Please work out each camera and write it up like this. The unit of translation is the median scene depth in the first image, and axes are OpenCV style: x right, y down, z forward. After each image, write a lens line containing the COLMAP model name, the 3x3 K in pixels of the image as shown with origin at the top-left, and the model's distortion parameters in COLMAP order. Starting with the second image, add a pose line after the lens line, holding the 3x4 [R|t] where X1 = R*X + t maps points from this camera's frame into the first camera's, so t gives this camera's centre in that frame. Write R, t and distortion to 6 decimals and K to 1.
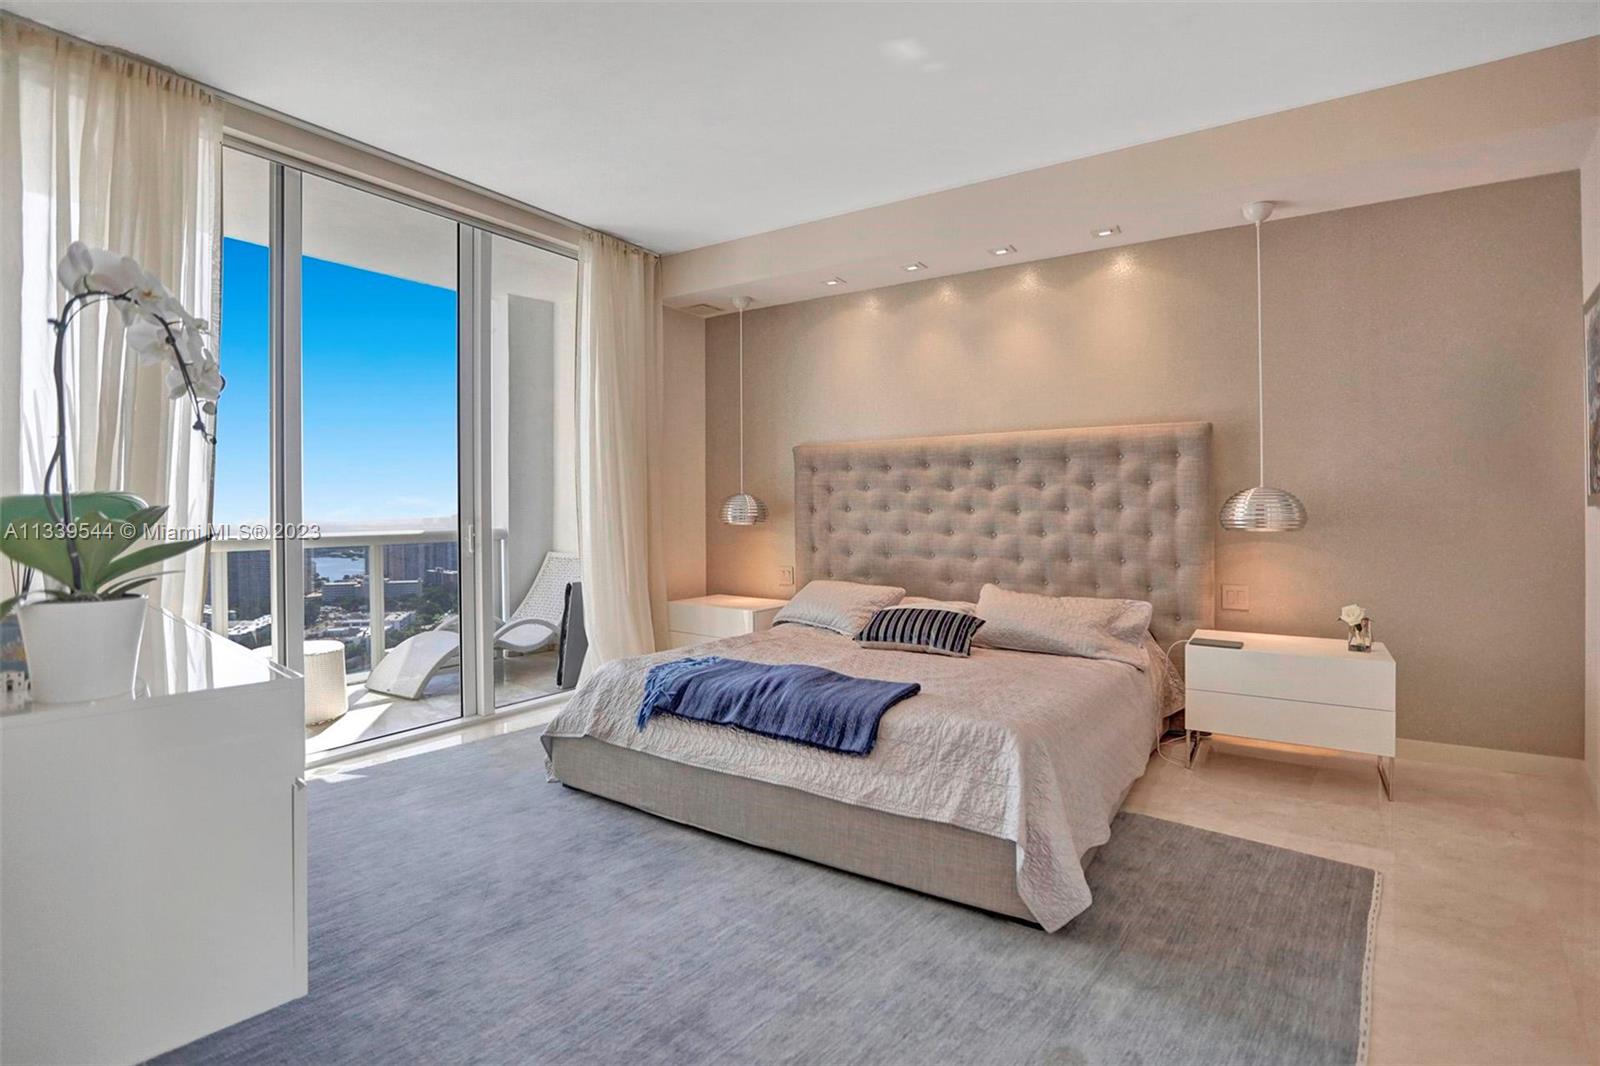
lens RADIAL K [[761.8, 0, 800.6], [0, 761.8, 521.6], [0, 0, 1]] dist [-0.045914, 0.015190]
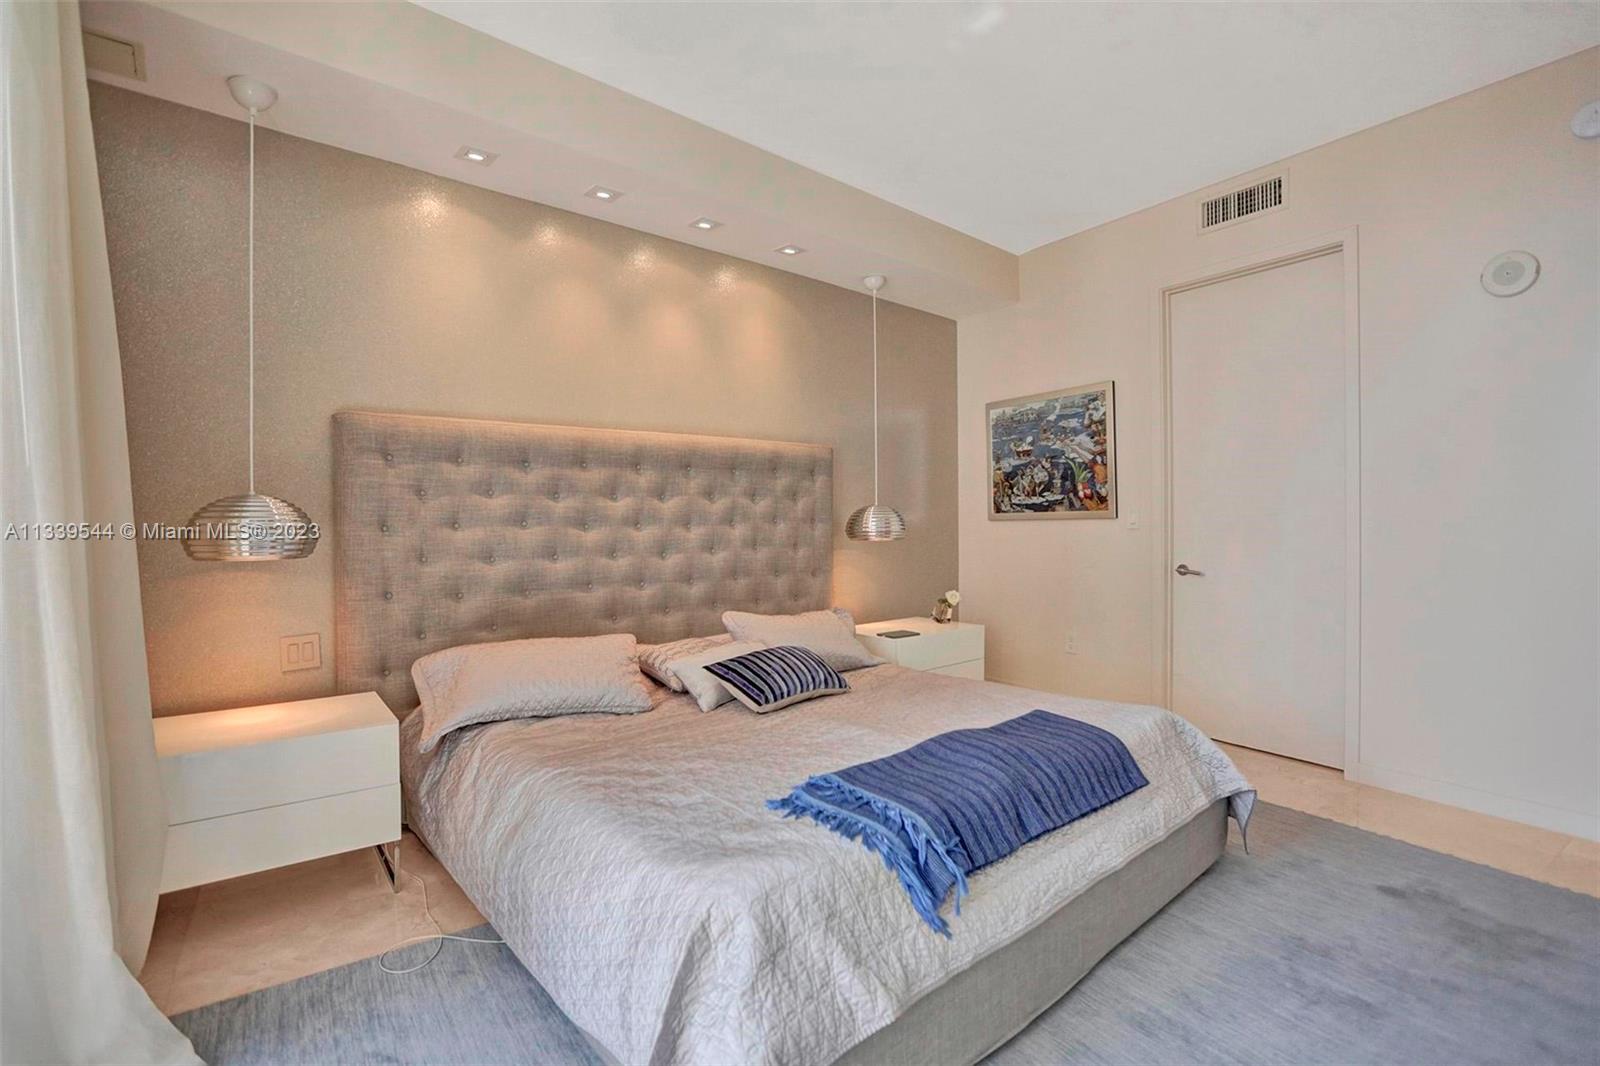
lens RADIAL K [[761.8, 0, 798.9], [0, 761.8, 525.5], [0, 0, 1]] dist [-0.045914, 0.015190]
pose [[0.251099, -0.011709, 0.967891, -0.505487], [0.014879, 0.999855, 0.008235, -0.018895], [-0.967847, 0.012334, 0.251237, 0.633711]]
